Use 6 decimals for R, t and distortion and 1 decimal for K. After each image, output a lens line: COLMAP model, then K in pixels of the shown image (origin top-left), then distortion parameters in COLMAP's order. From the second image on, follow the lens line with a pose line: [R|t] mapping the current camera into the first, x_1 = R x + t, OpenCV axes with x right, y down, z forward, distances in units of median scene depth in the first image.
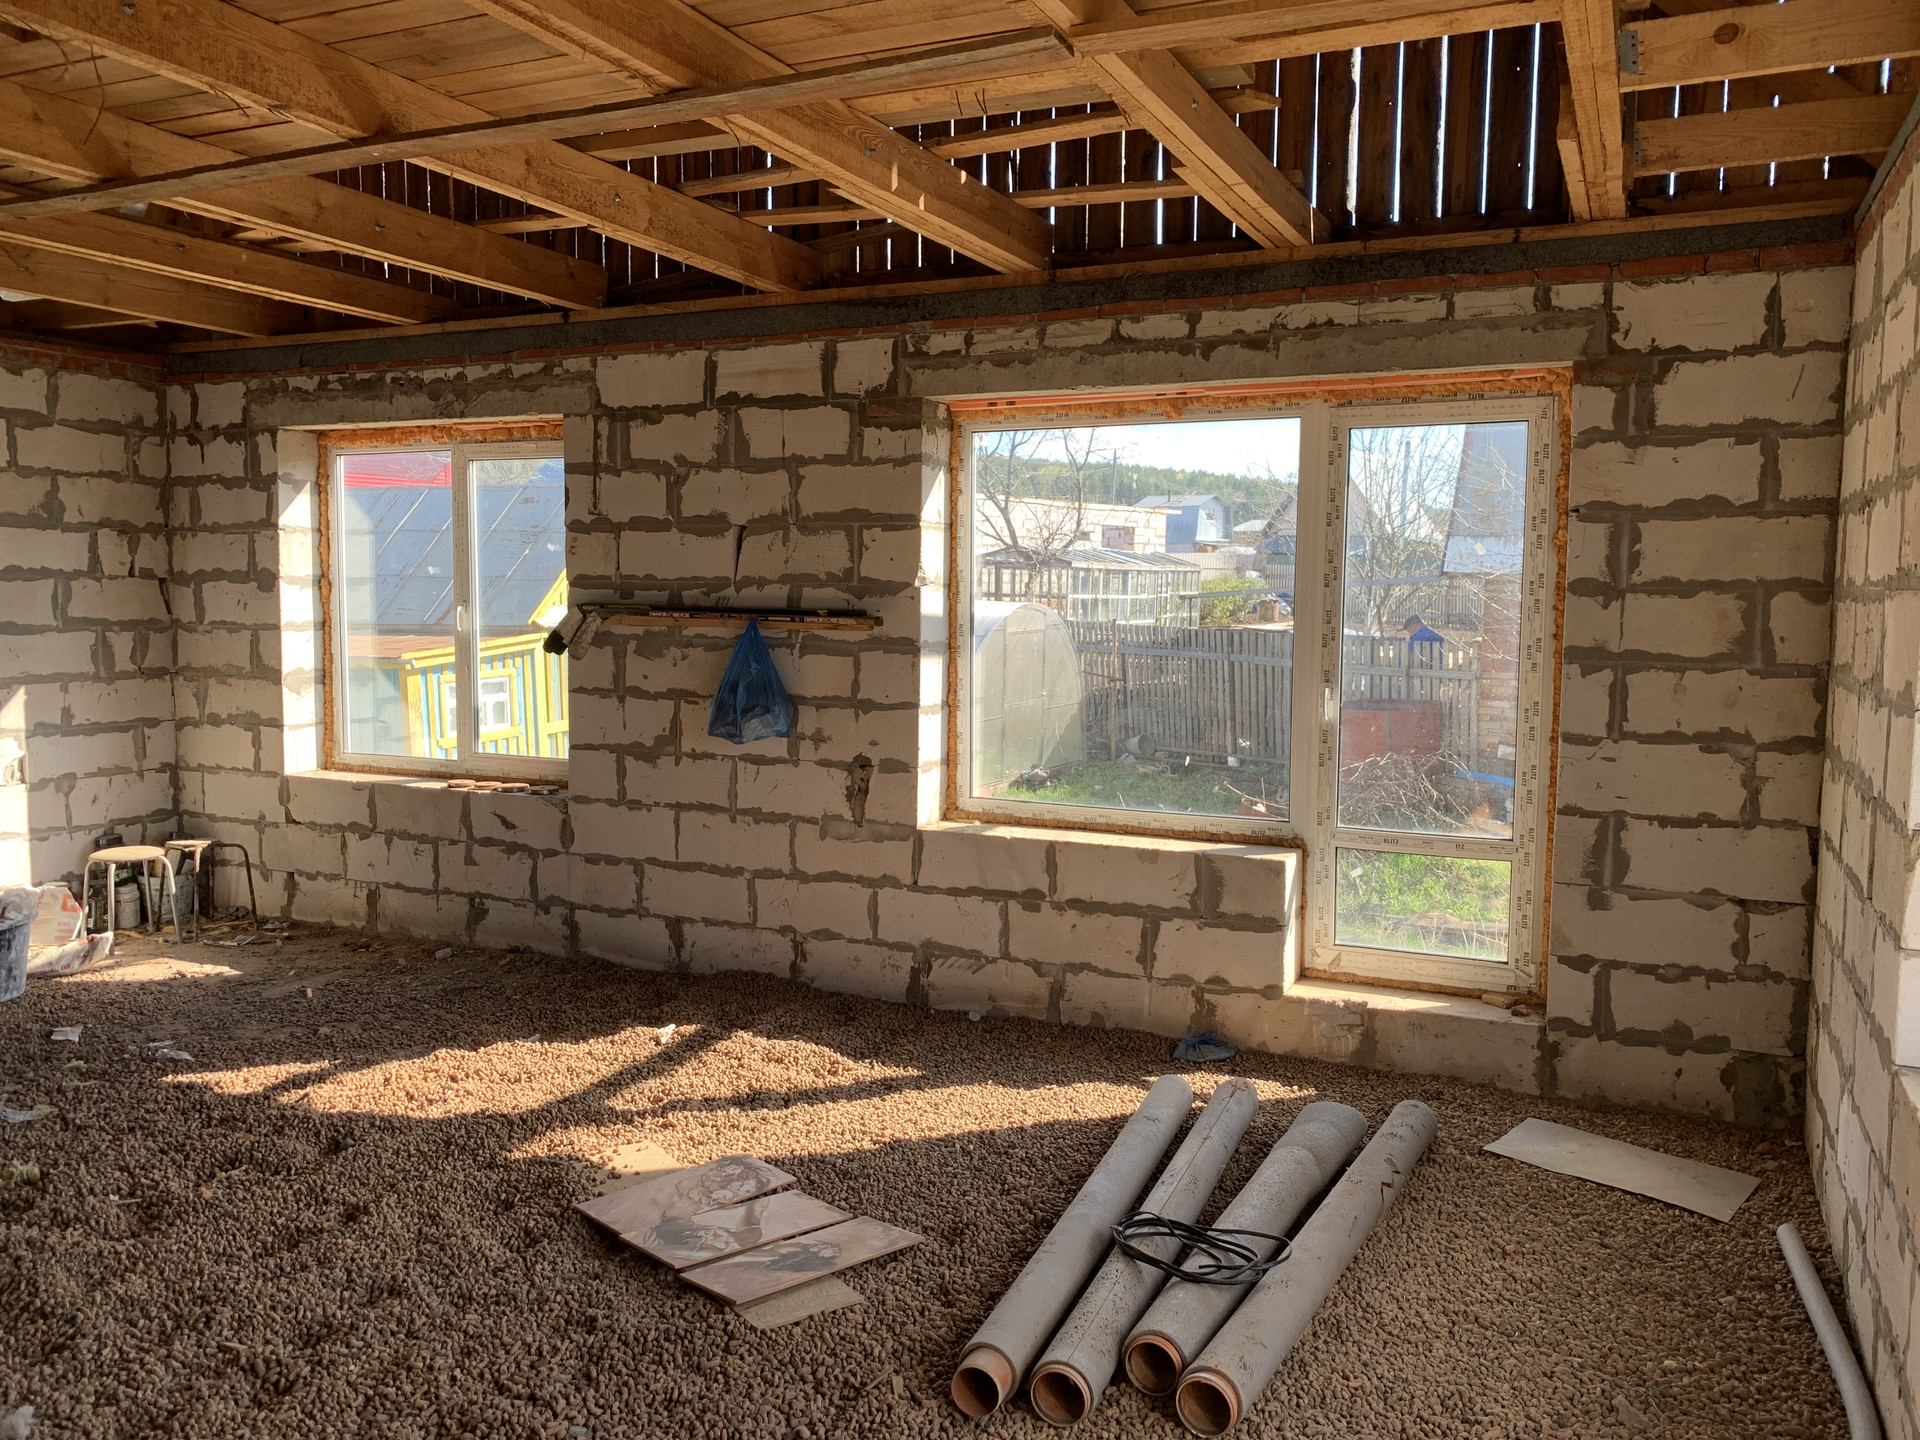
lens RADIAL K [[1462.3, 0, 953.8], [0, 1462.3, 715.3], [0, 0, 1]] dist [0.057086, -0.080473]
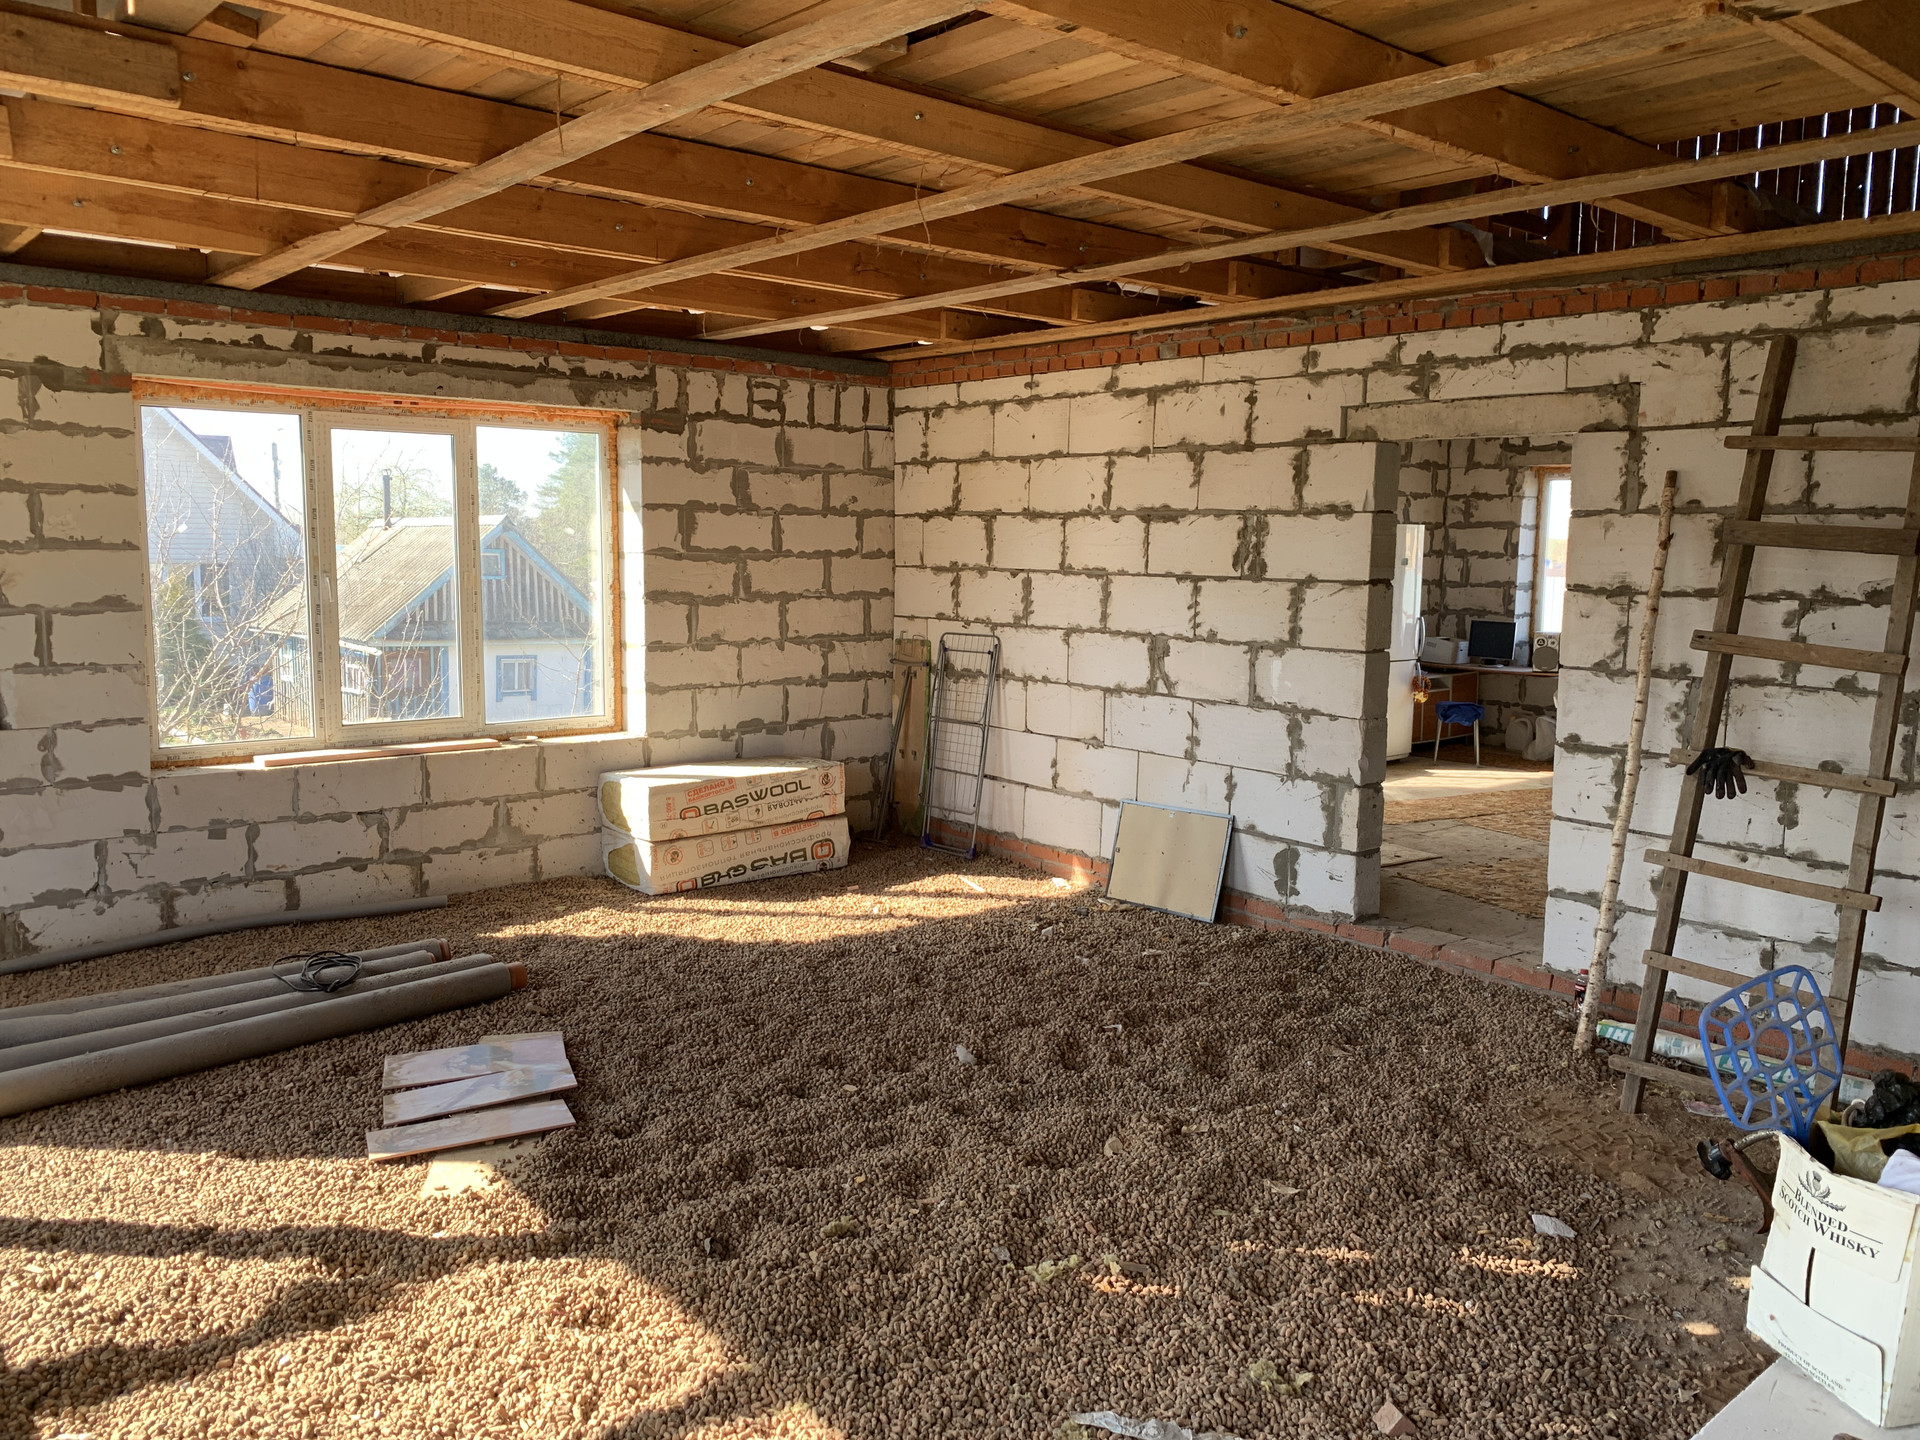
lens RADIAL K [[1462.3, 0, 907.8], [0, 1462.3, 716.5], [0, 0, 1]] dist [0.057086, -0.080473]
pose [[-0.901568, -0.069311, 0.427050, -0.652284], [0.019121, 0.979736, 0.199380, -0.130953], [-0.432215, 0.187920, -0.881973, 1.264708]]
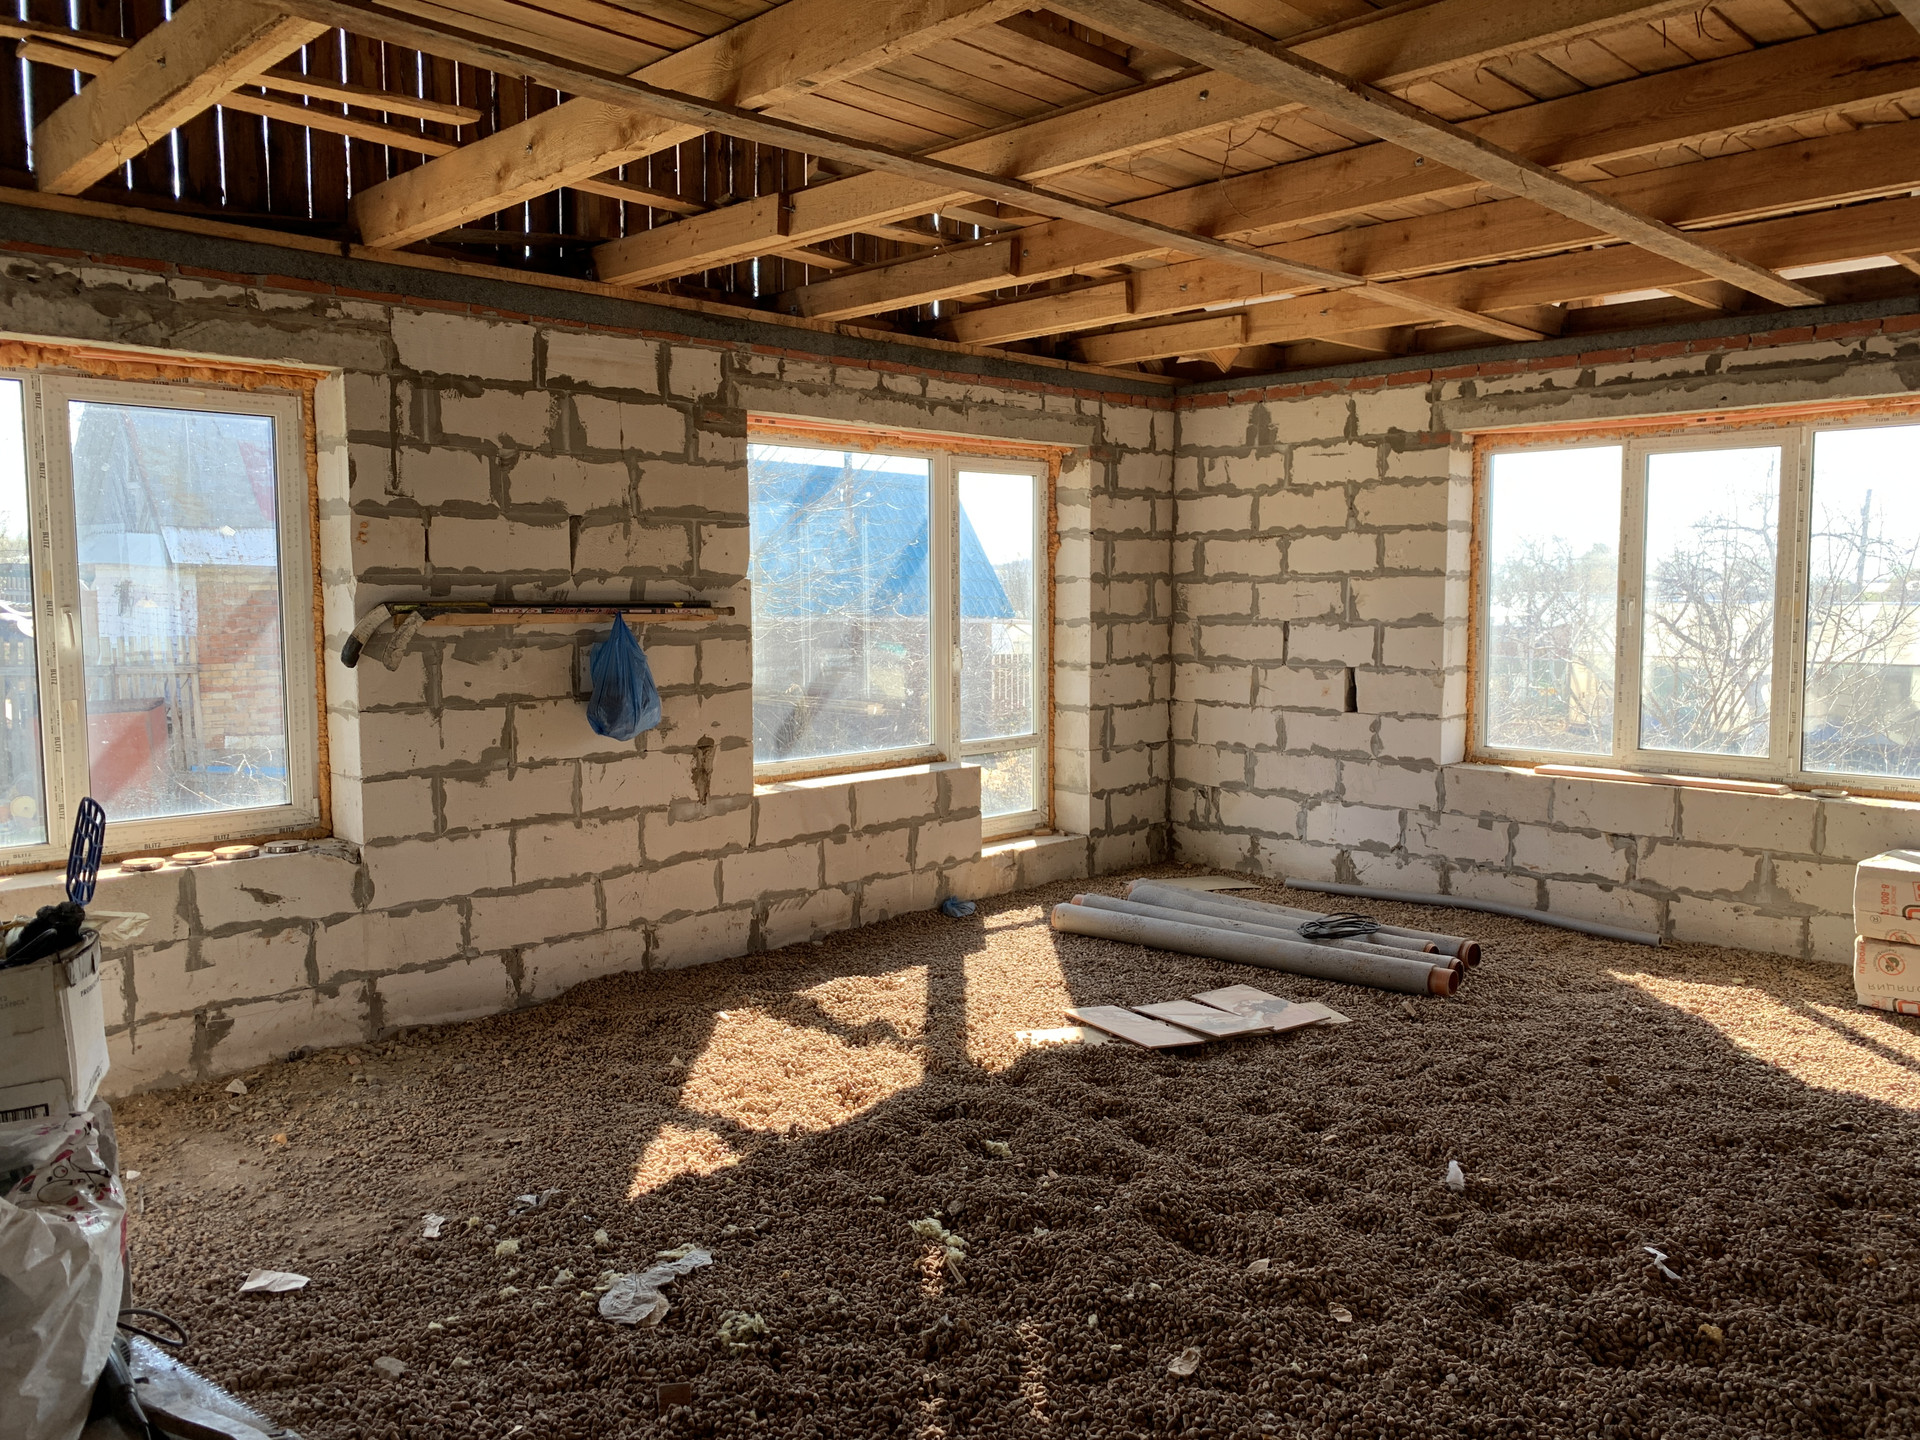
lens RADIAL K [[1462.3, 0, 970.1], [0, 1462.3, 713.4], [0, 0, 1]] dist [0.057086, -0.080473]
pose [[0.338880, -0.091909, 0.936329, -1.053268], [0.087293, 0.993996, 0.065976, -0.045955], [-0.936771, 0.059377, 0.344869, 0.470711]]
